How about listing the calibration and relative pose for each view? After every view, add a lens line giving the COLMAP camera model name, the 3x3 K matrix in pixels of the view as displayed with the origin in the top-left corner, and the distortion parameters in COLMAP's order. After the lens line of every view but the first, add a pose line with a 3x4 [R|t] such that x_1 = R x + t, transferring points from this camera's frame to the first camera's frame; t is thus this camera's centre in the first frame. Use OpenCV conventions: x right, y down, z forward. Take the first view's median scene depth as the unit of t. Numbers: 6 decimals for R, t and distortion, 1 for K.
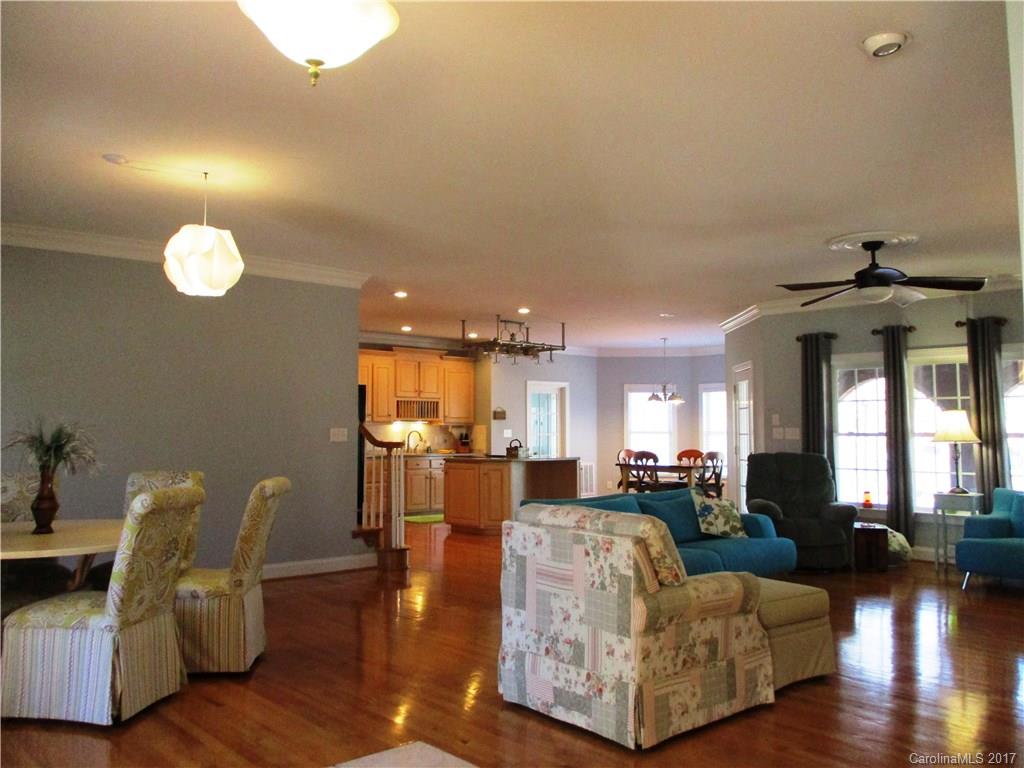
lens RADIAL K [[838.3, 0, 512.2], [0, 838.3, 381.3], [0, 0, 1]] dist [-0.047317, 0.002154]
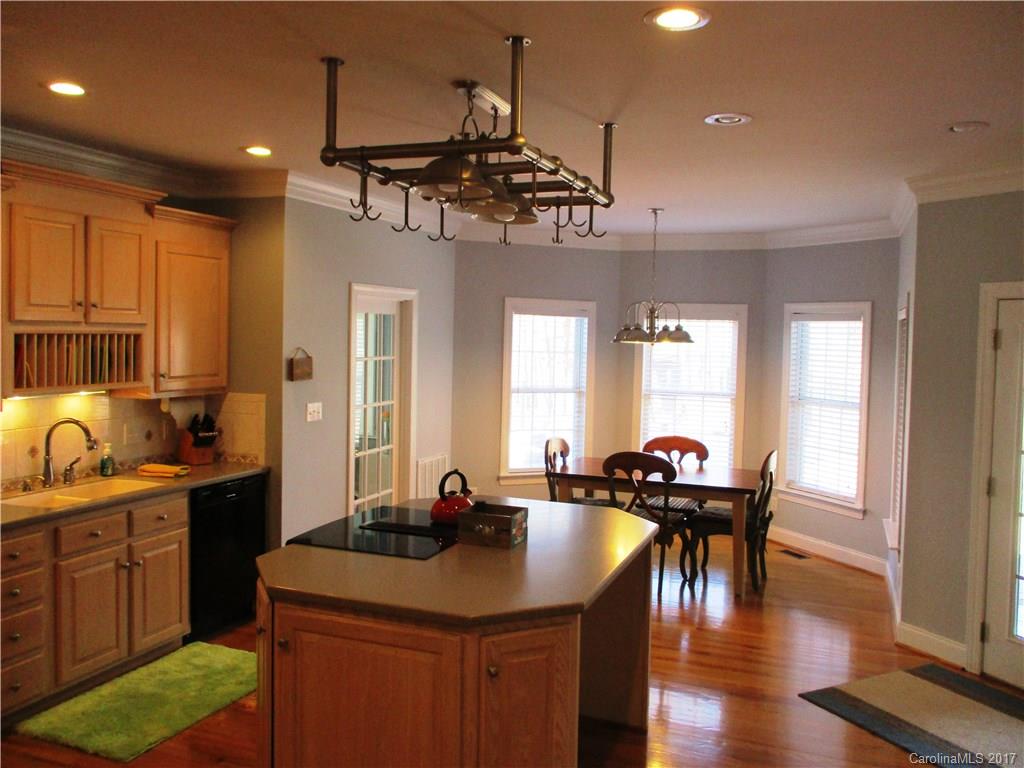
lens RADIAL K [[838.3, 0, 543.5], [0, 838.3, 370.8], [0, 0, 1]] dist [-0.047317, 0.002154]
pose [[0.876895, 0.000220, 0.480682, -0.104742], [-0.052213, 0.994126, 0.094797, -0.002287], [-0.477838, -0.108225, 0.871756, 0.600499]]
